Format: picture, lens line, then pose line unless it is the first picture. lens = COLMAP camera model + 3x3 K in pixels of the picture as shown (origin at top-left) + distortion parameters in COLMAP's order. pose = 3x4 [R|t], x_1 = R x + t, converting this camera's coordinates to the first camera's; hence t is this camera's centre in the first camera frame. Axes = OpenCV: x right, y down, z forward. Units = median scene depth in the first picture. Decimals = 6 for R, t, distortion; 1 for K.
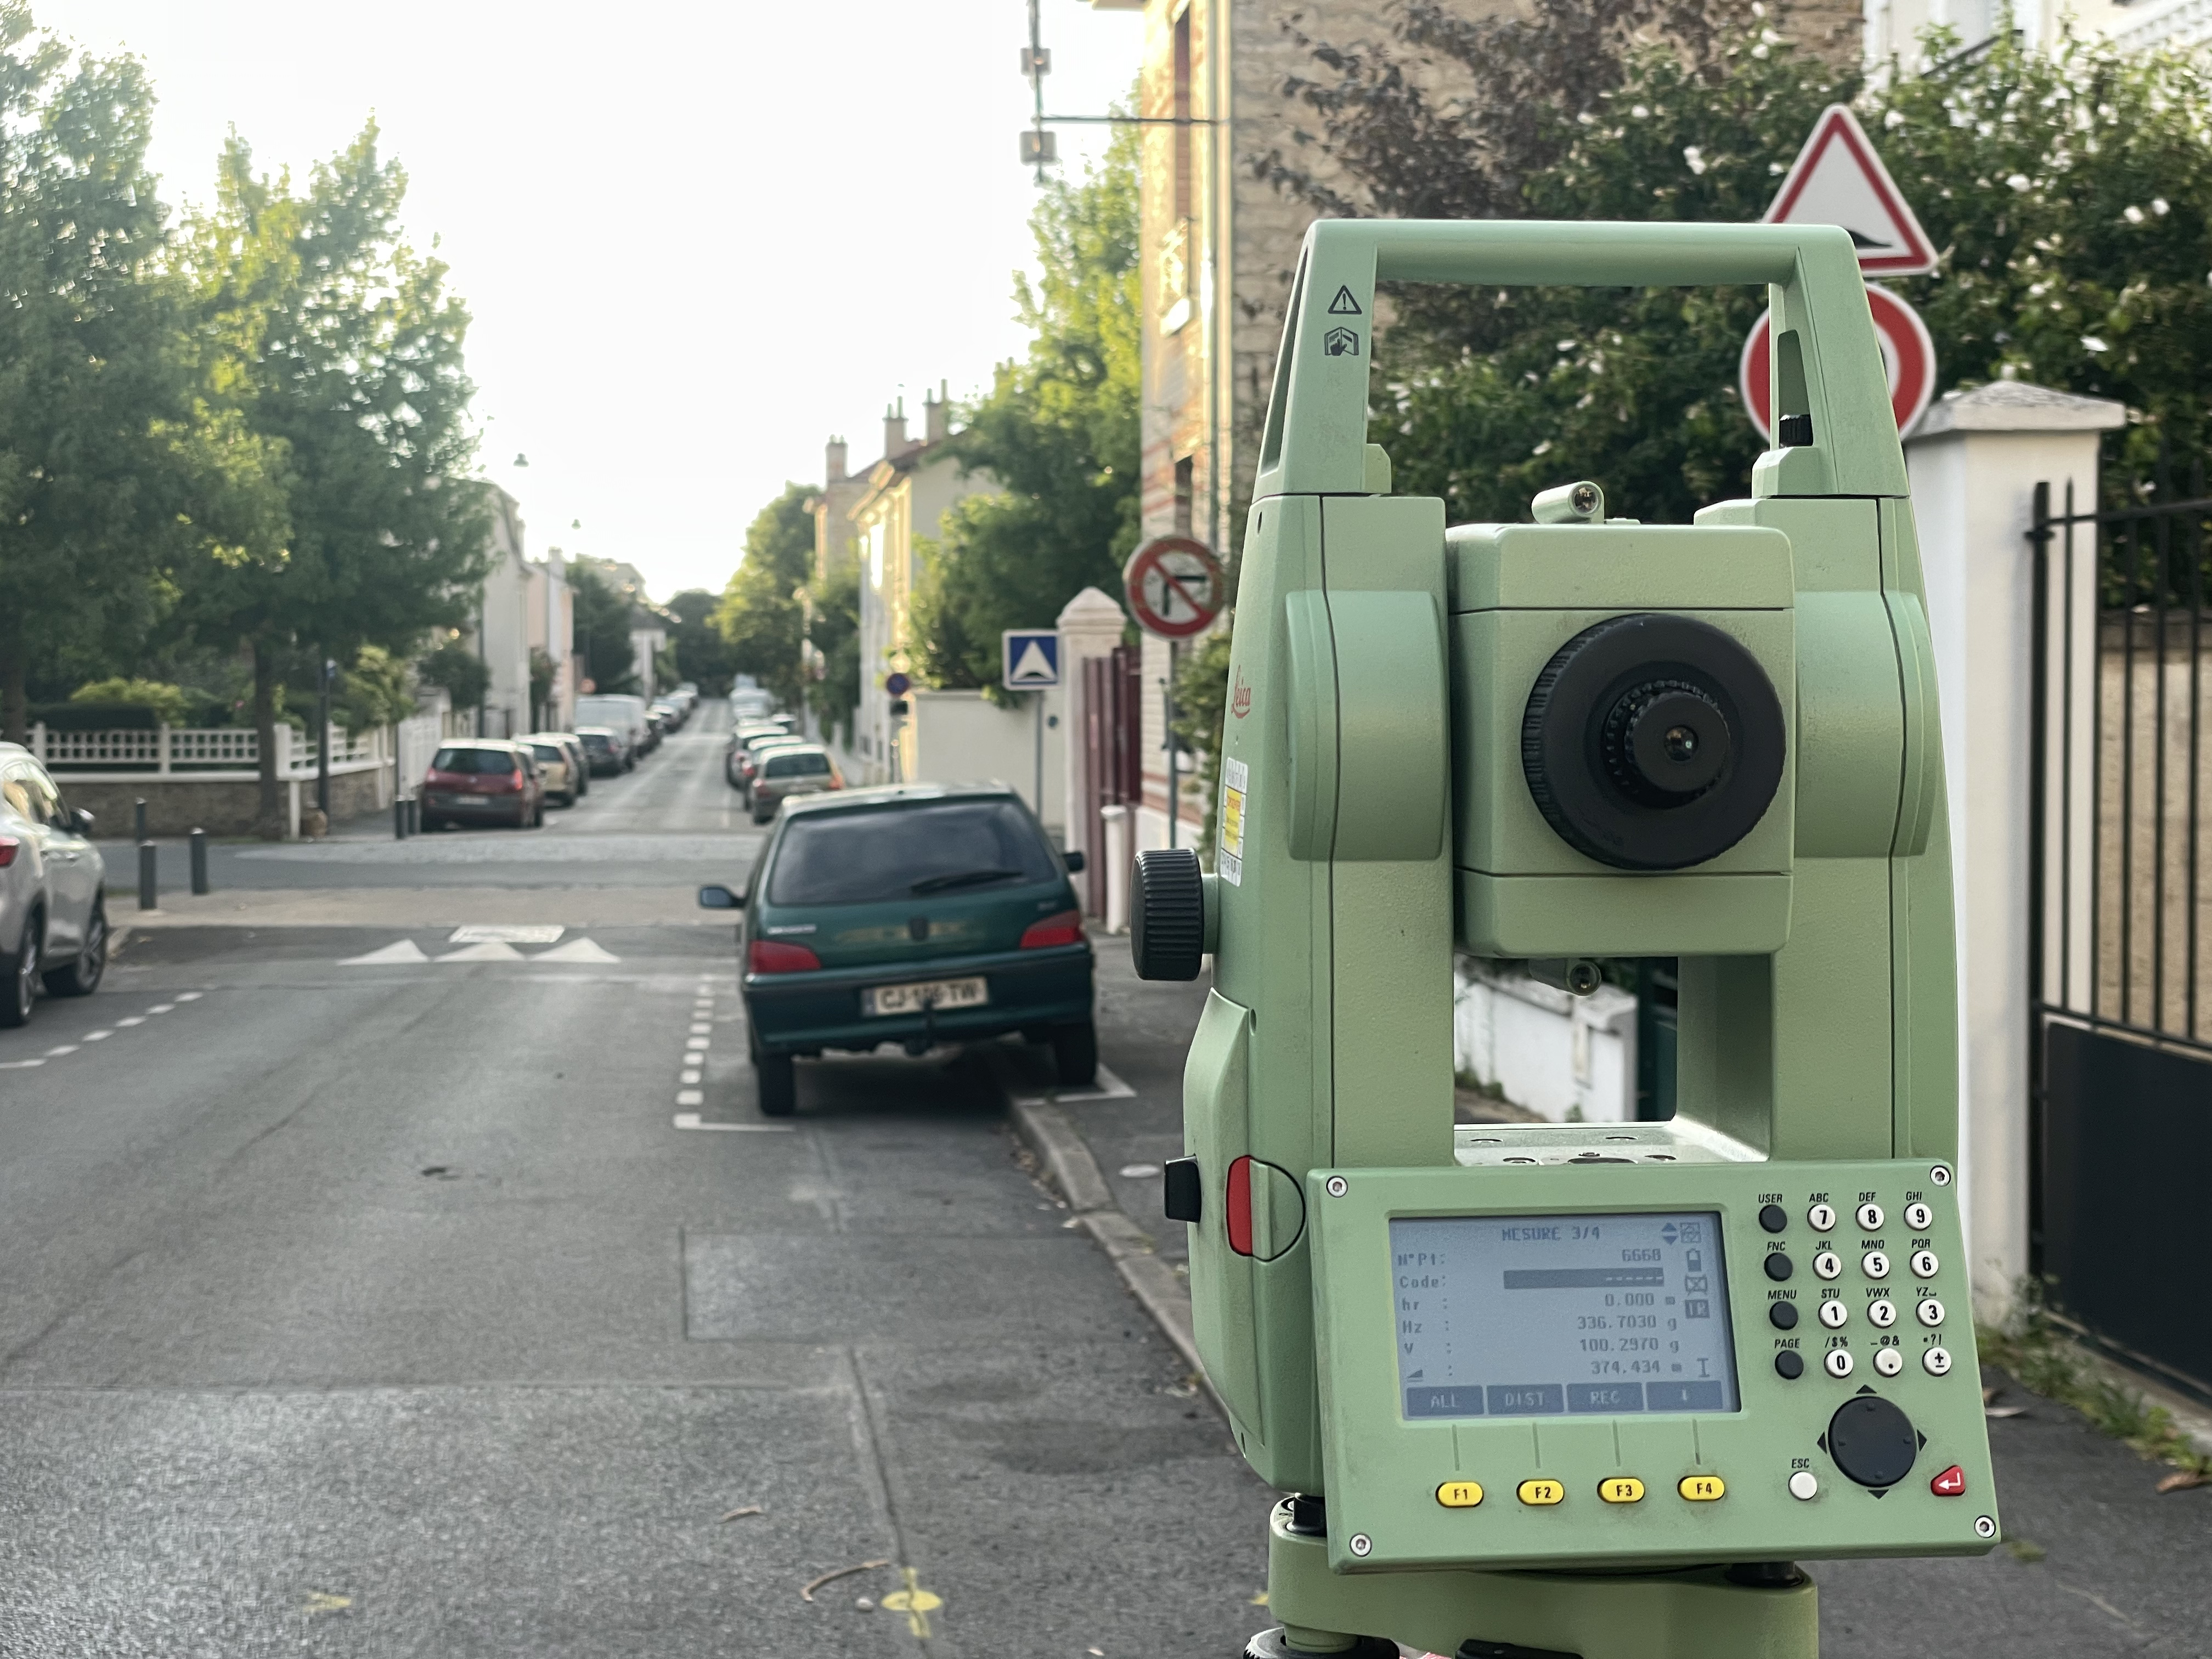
lens RADIAL K [[3106.0, 0, 1108.8], [0, 3106.0, 840.4], [0, 0, 1]] dist [0.117042, 0.000000]
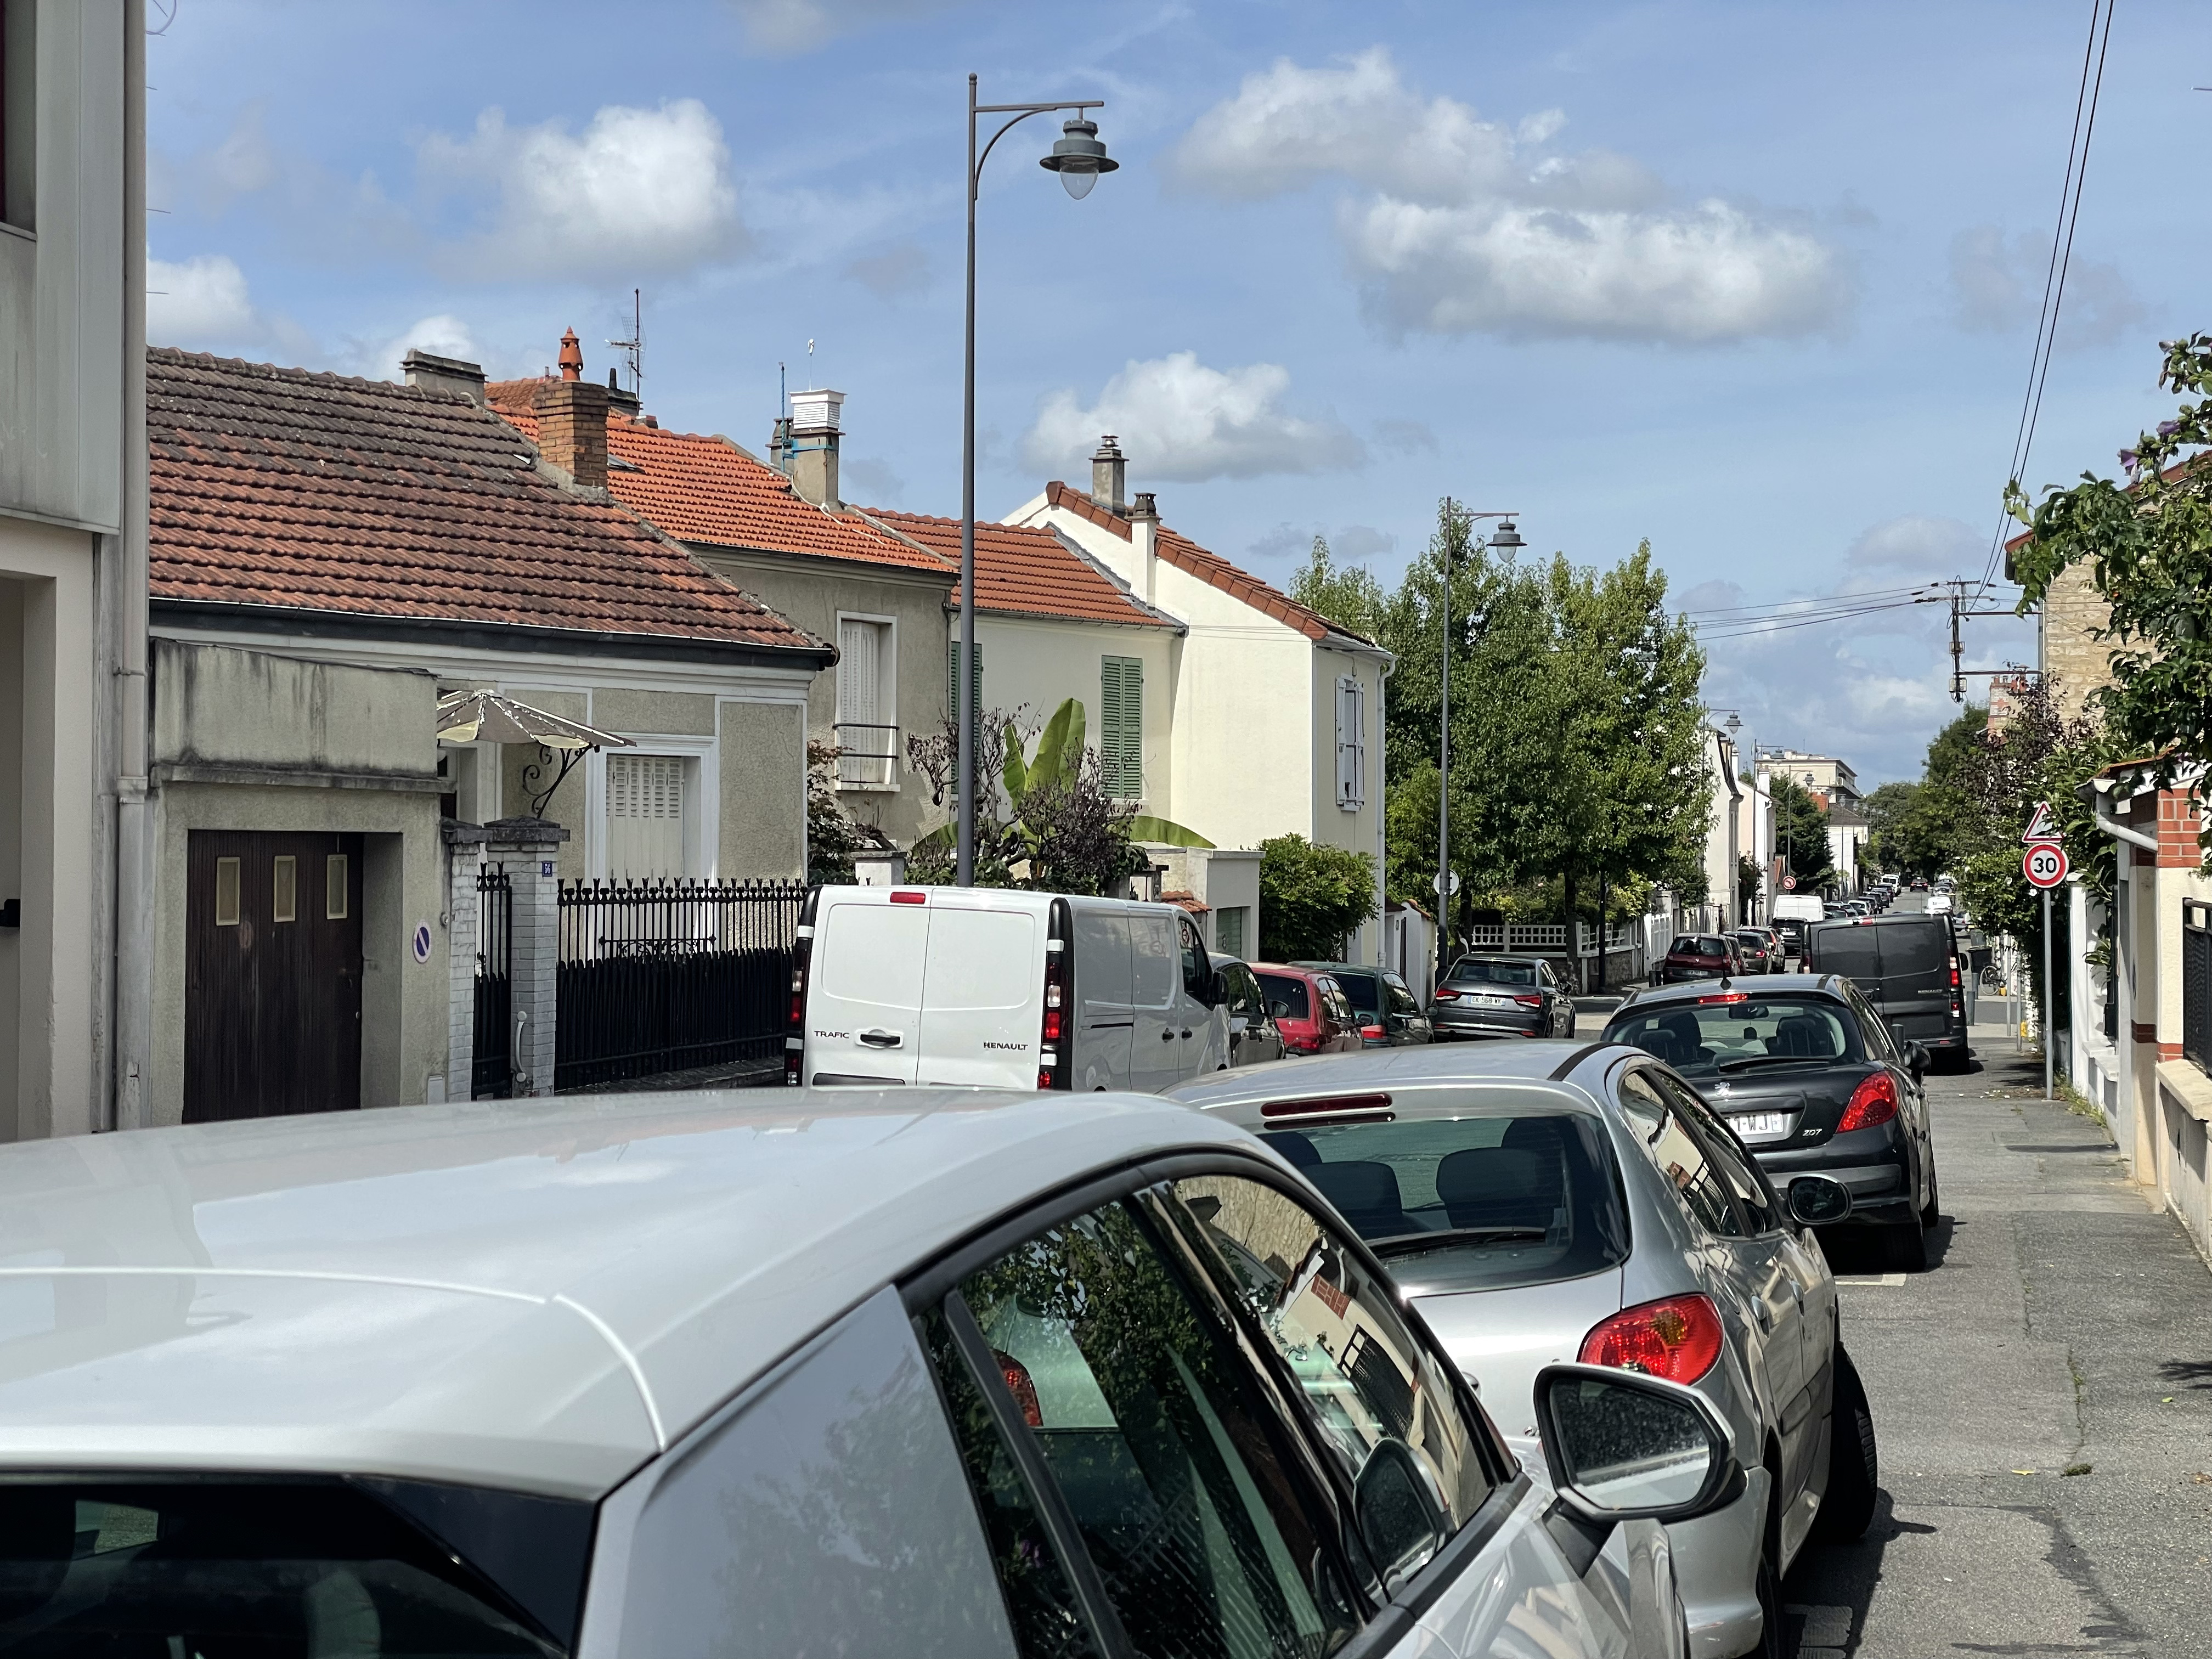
lens RADIAL K [[3106.0, 0, 1128.3], [0, 3106.0, 846.6], [0, 0, 1]] dist [0.117042, 0.000000]
pose [[0.929277, 0.005488, -0.369342, 0.094470], [-0.026311, 0.998333, -0.051368, 0.010422], [0.368445, 0.057453, 0.927873, -0.486001]]
